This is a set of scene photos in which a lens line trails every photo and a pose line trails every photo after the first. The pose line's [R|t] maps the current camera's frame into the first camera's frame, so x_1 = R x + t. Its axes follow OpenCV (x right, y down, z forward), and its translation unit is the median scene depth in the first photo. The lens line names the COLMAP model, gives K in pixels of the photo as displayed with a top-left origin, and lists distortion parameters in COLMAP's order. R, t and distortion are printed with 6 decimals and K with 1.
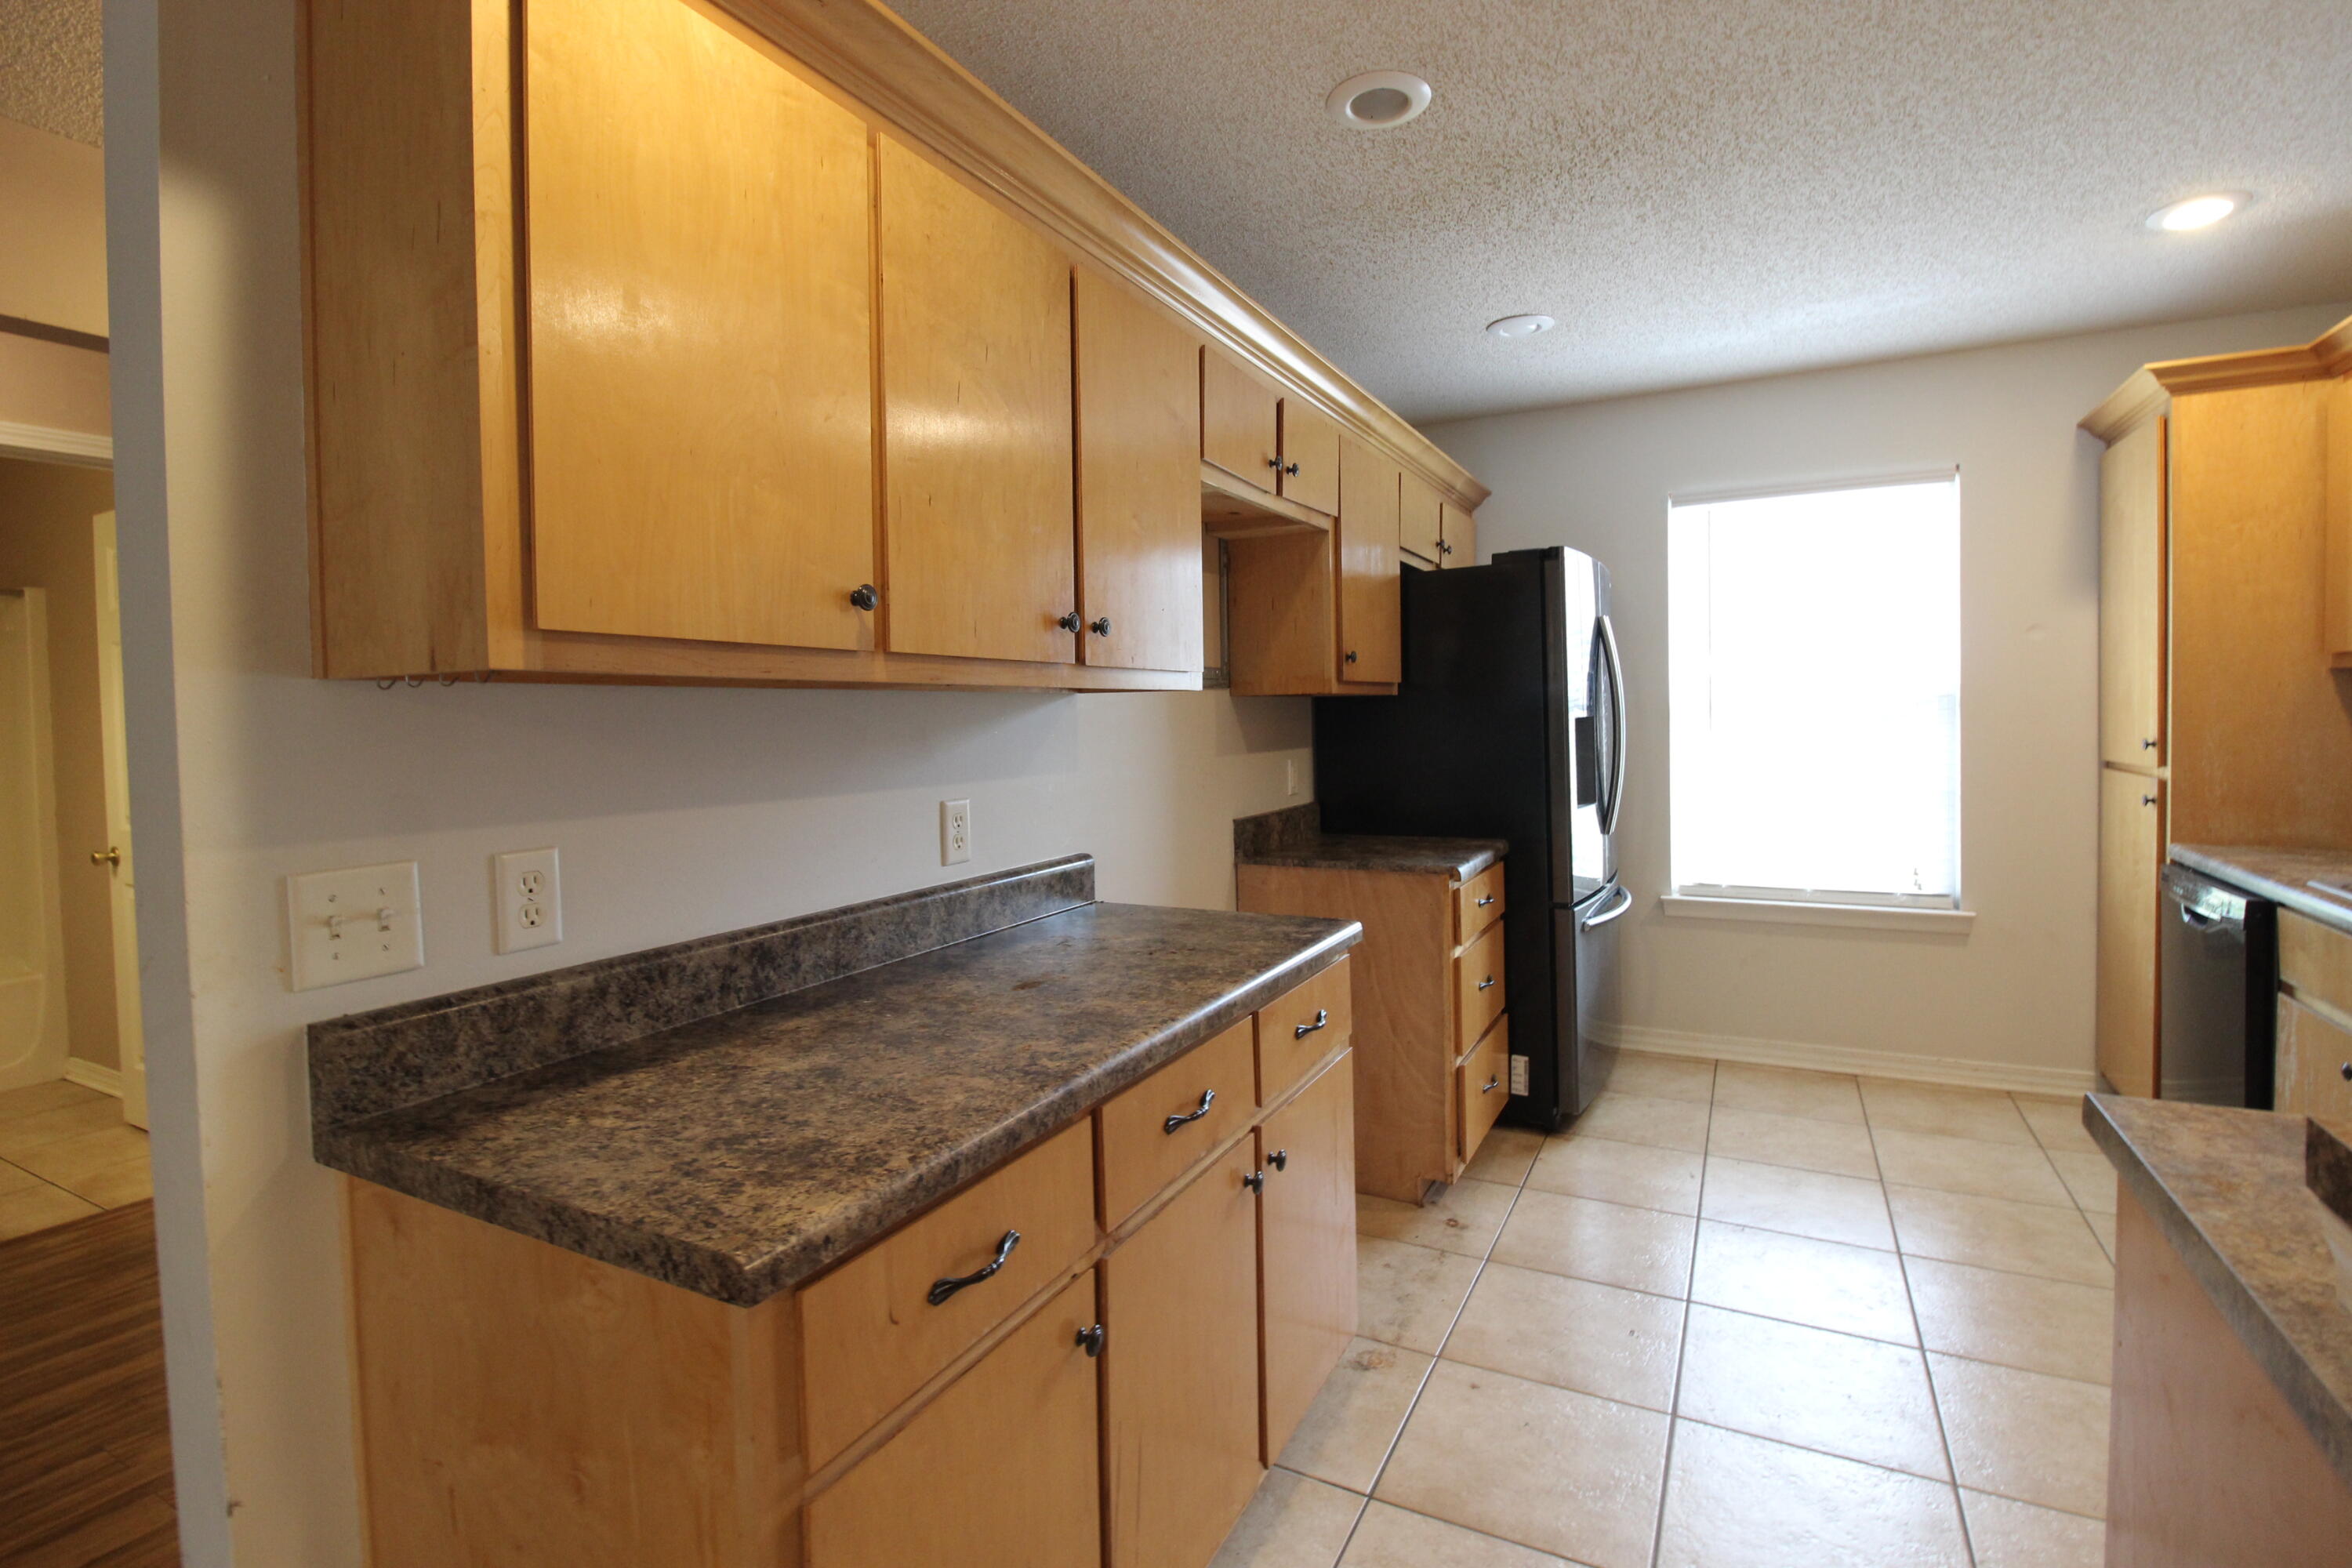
lens RADIAL K [[1090.5, 0, 1189.6], [0, 1090.5, 747.9], [0, 0, 1]] dist [0.001398, -0.015190]
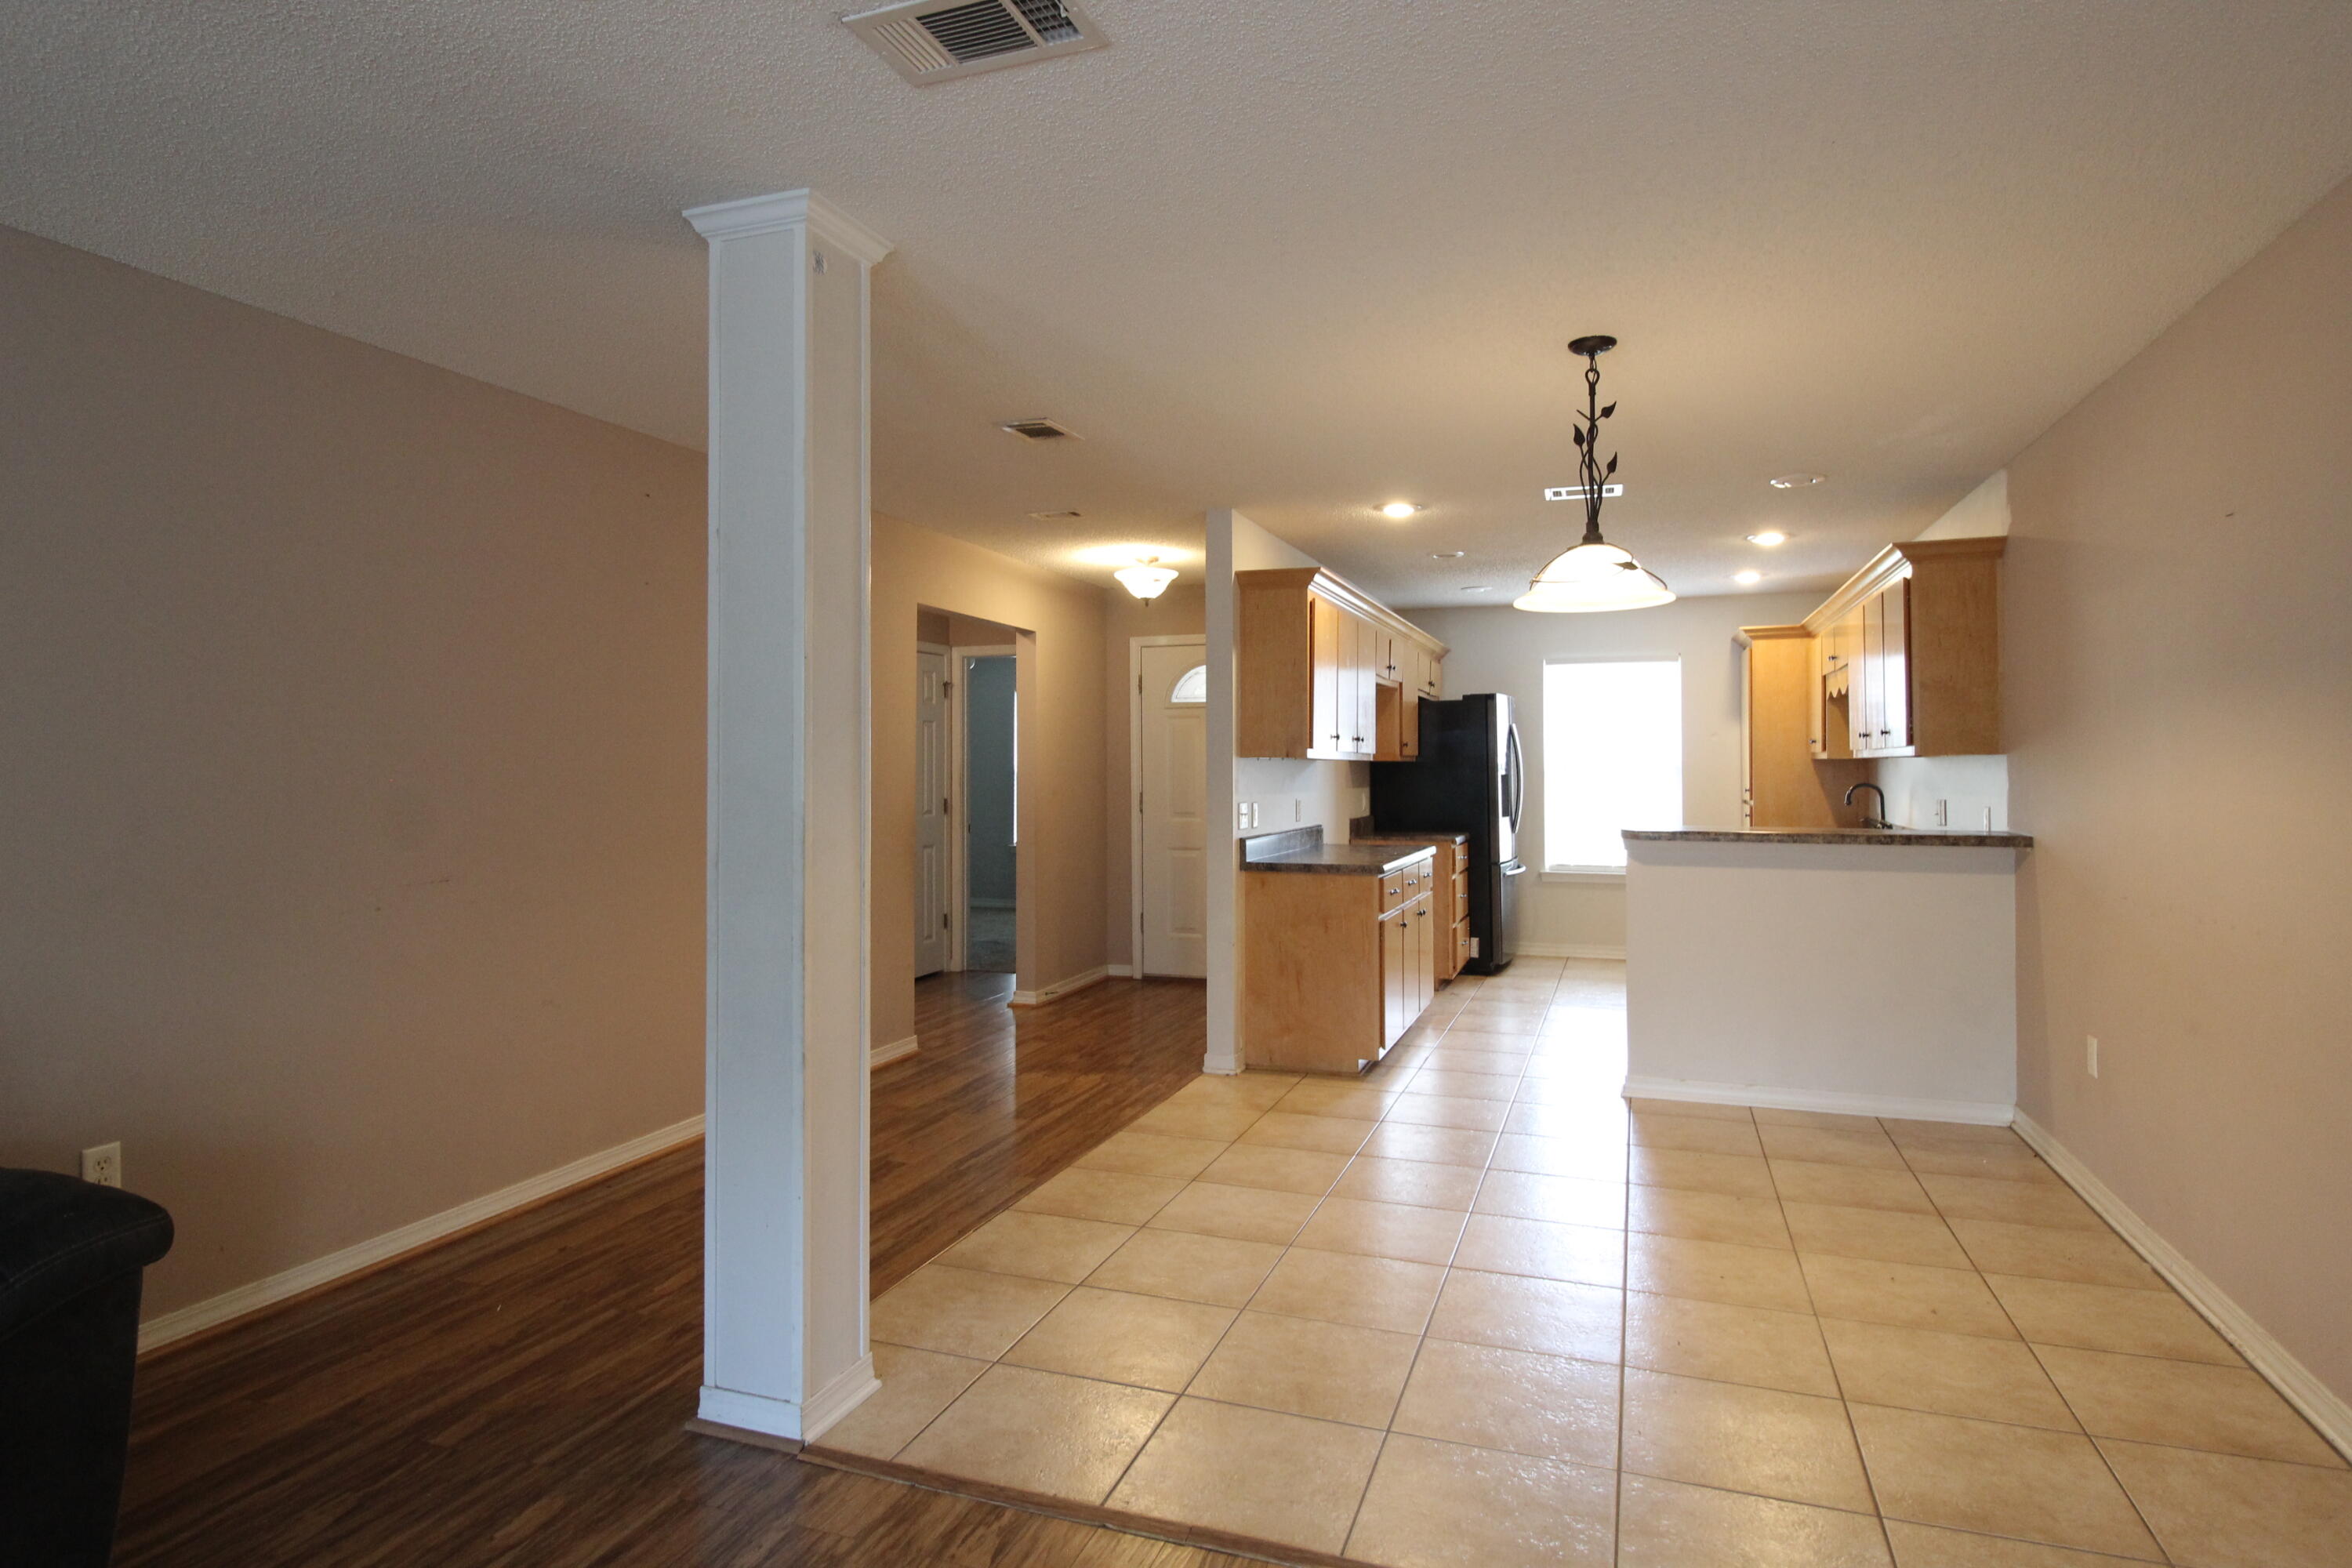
lens RADIAL K [[1279.0, 0, 1175.8], [0, 1279.0, 738.4], [0, 0, 1]] dist [0.001684, -0.000009]
pose [[0.991323, 0.021055, 0.129751, -0.649980], [-0.014168, 0.998452, -0.053776, 0.049773], [-0.130682, 0.051471, 0.990087, -1.503085]]
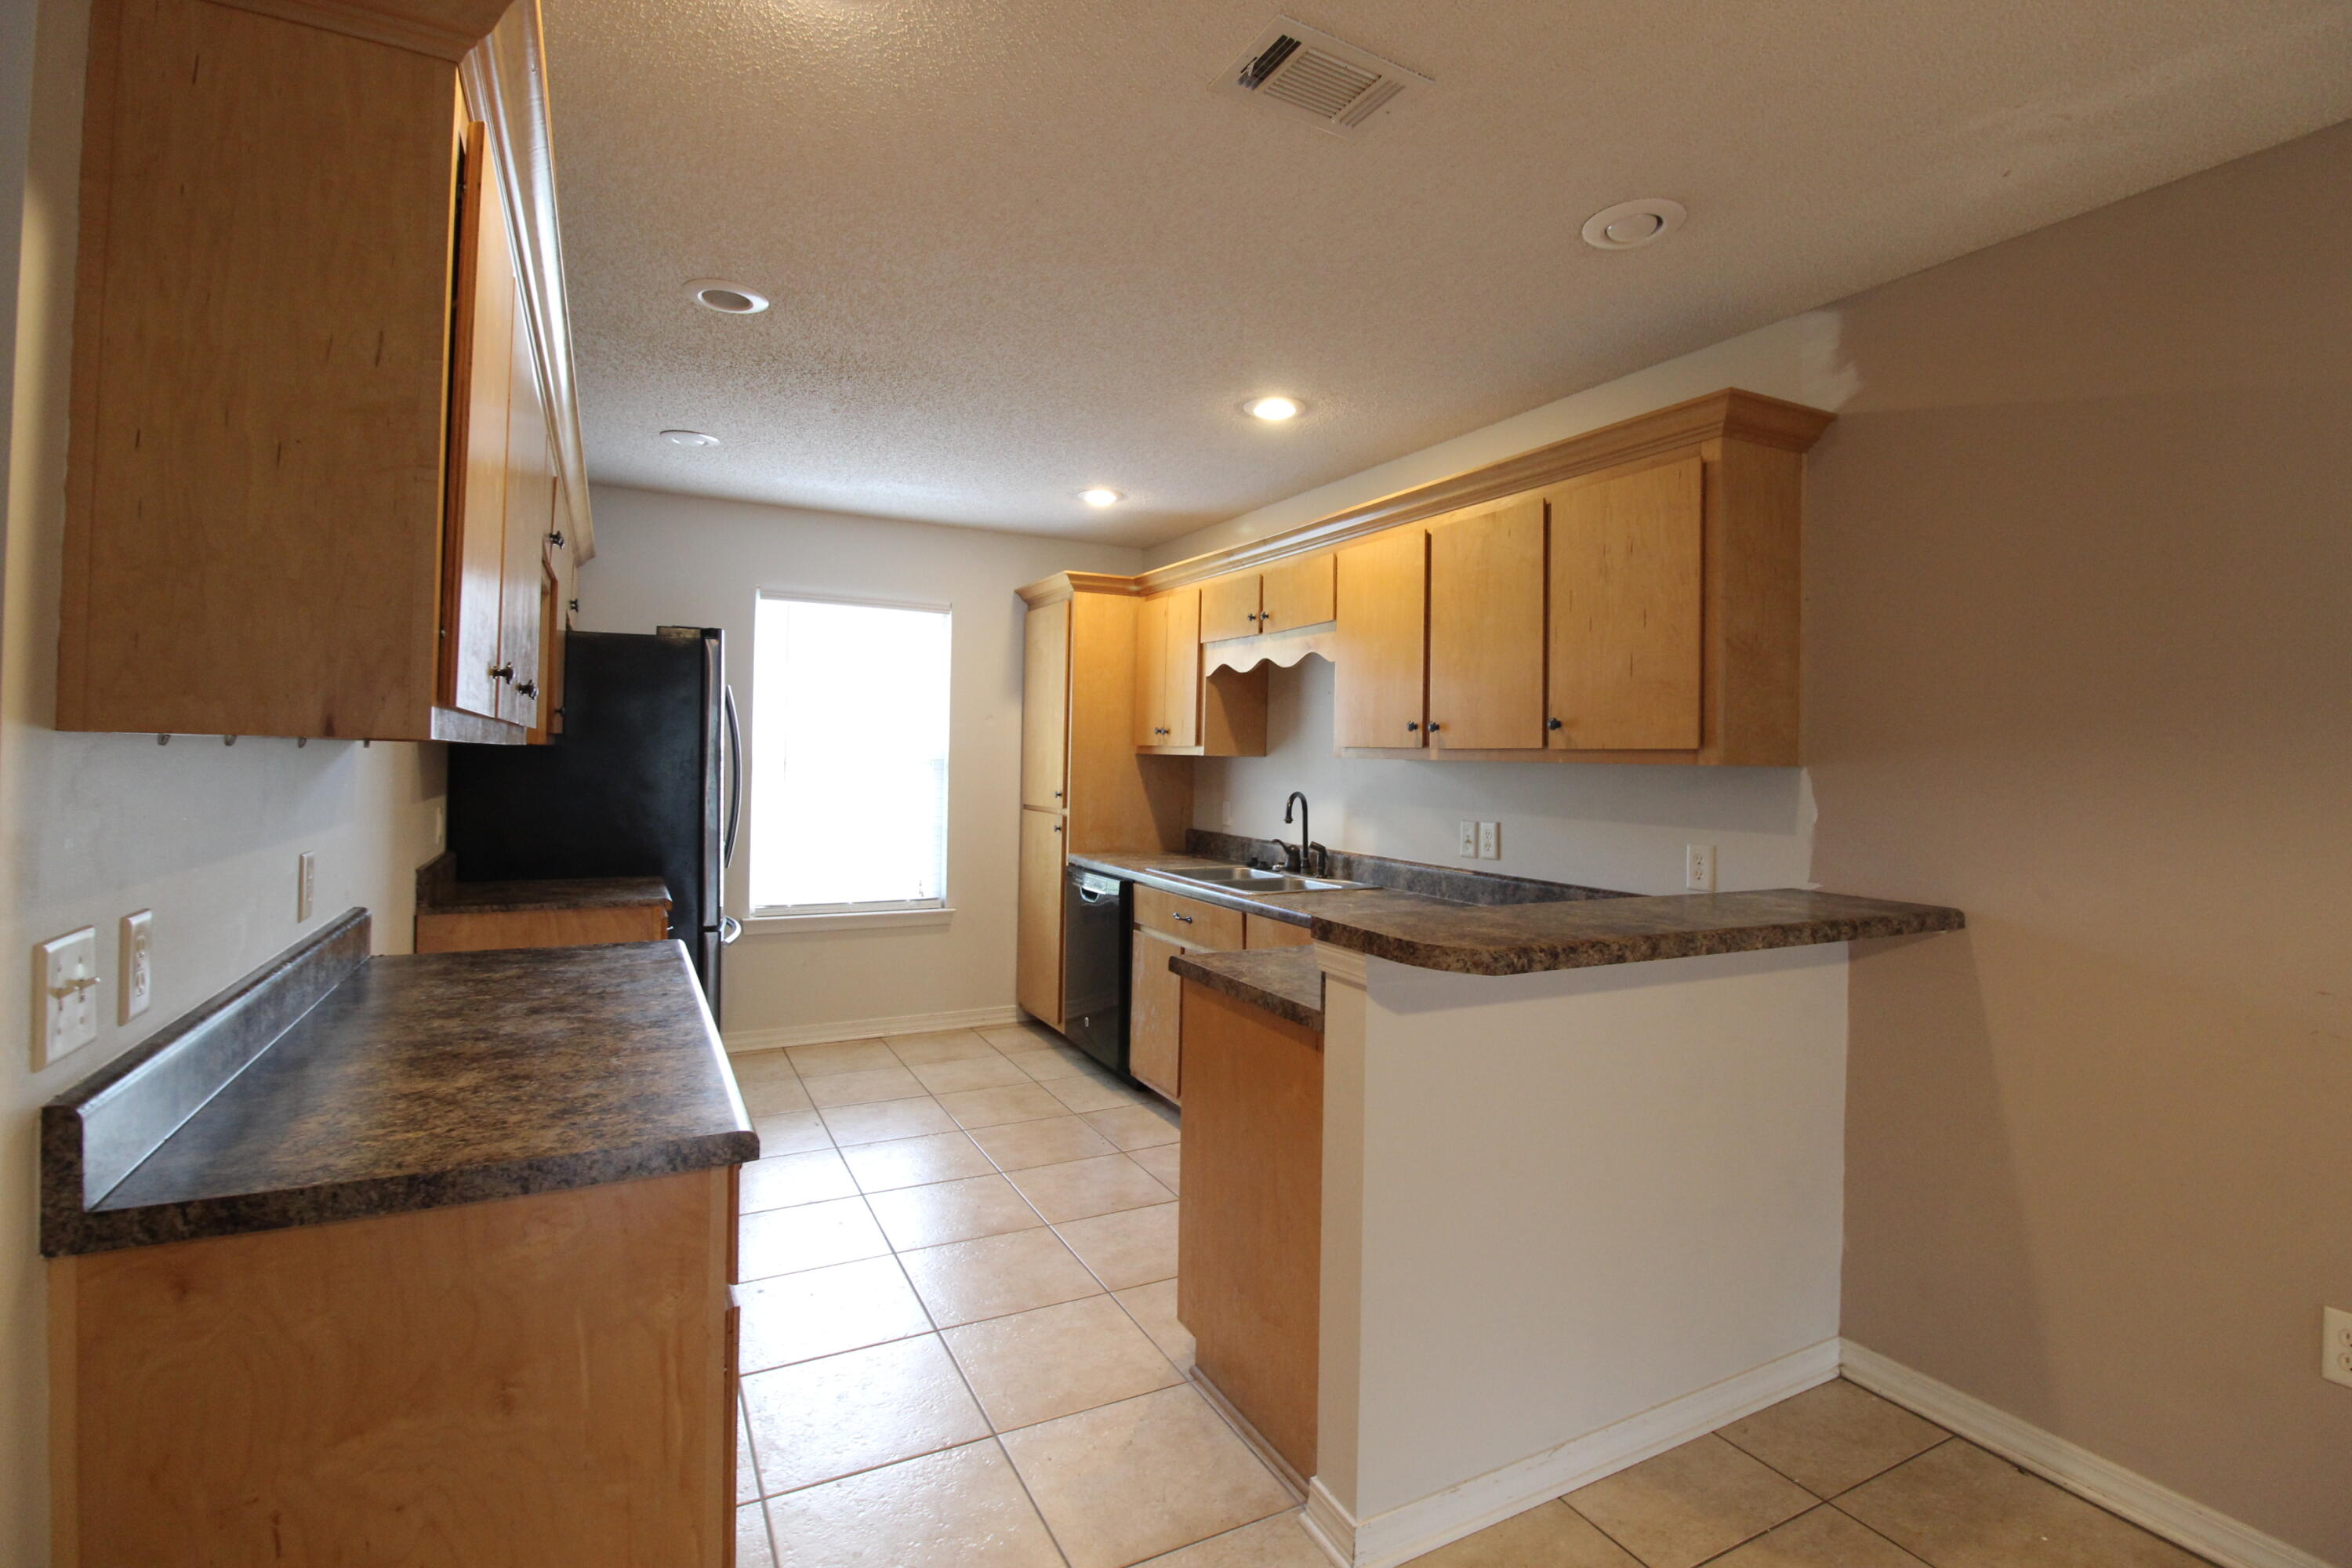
lens RADIAL K [[1090.5, 0, 1189.6], [0, 1090.5, 747.9], [0, 0, 1]] dist [0.001398, -0.015190]
pose [[0.566299, 0.037664, 0.823339, -0.382352], [-0.005224, 0.999099, -0.042111, -0.005744], [-0.824183, 0.019546, 0.565985, -0.118324]]
